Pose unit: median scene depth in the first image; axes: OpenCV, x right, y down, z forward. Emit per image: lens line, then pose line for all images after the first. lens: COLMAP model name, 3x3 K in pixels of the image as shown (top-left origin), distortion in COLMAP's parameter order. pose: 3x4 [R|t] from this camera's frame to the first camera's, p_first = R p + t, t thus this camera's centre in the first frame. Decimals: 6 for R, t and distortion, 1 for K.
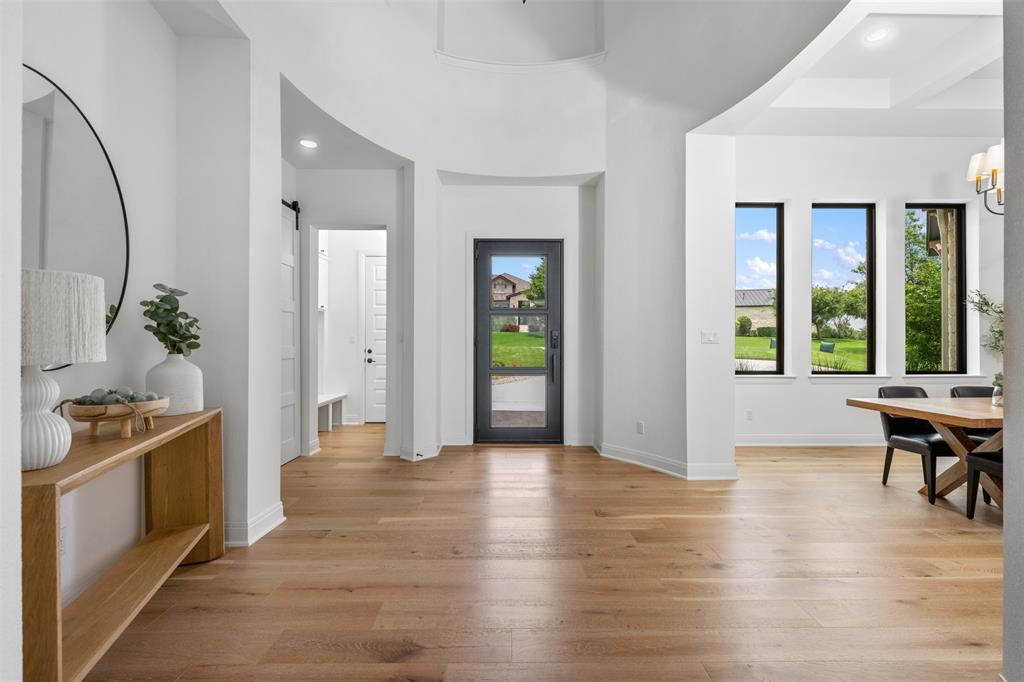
lens RADIAL K [[428.2, 0, 512.0], [0, 428.2, 341.0], [0, 0, 1]] dist [-0.000296, 0.000385]
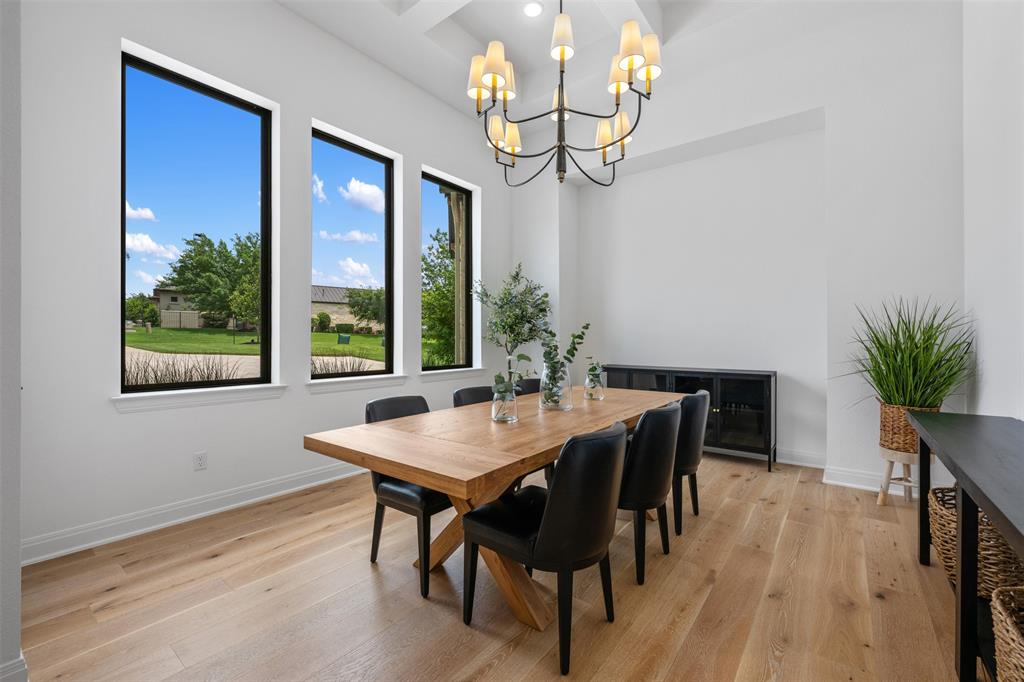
lens RADIAL K [[428.2, 0, 512.0], [0, 428.2, 341.0], [0, 0, 1]] dist [-0.000296, 0.000385]
pose [[0.623529, -0.002836, 0.781795, 0.404051], [-0.003471, 0.999974, 0.006396, 0.012751], [-0.781792, -0.006702, 0.623503, 0.365319]]
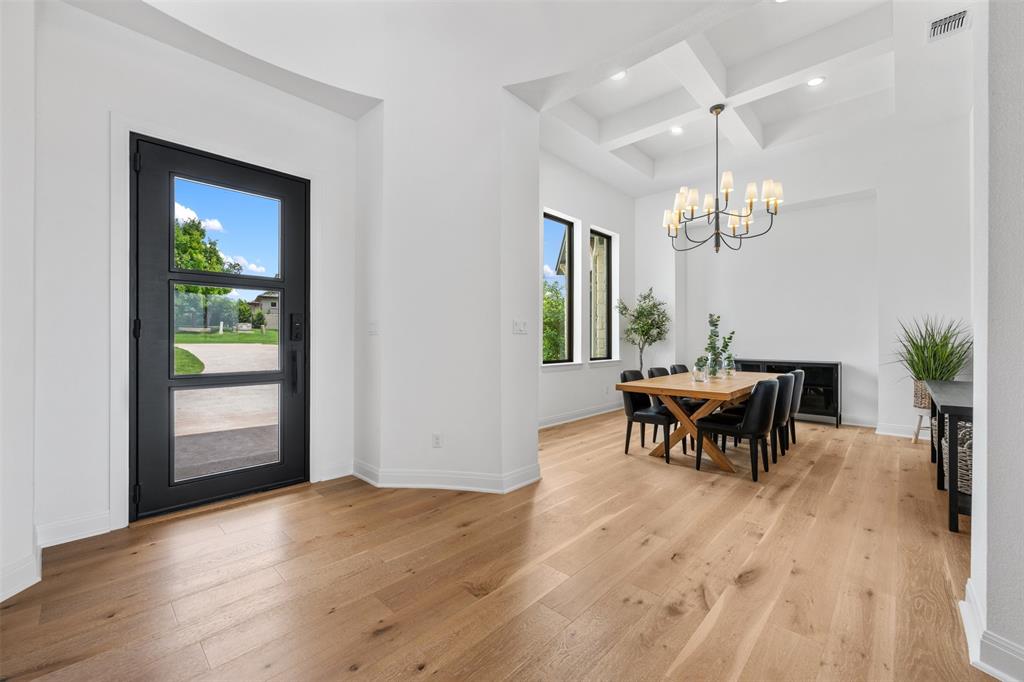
lens RADIAL K [[410.7, 0, 514.2], [0, 410.7, 340.2], [0, 0, 1]] dist [-0.001095, -0.000065]
pose [[0.697908, -0.000846, 0.716187, -0.129492], [-0.003827, 0.999981, 0.004910, 0.011556], [-0.716177, -0.006168, 0.697891, 0.333325]]
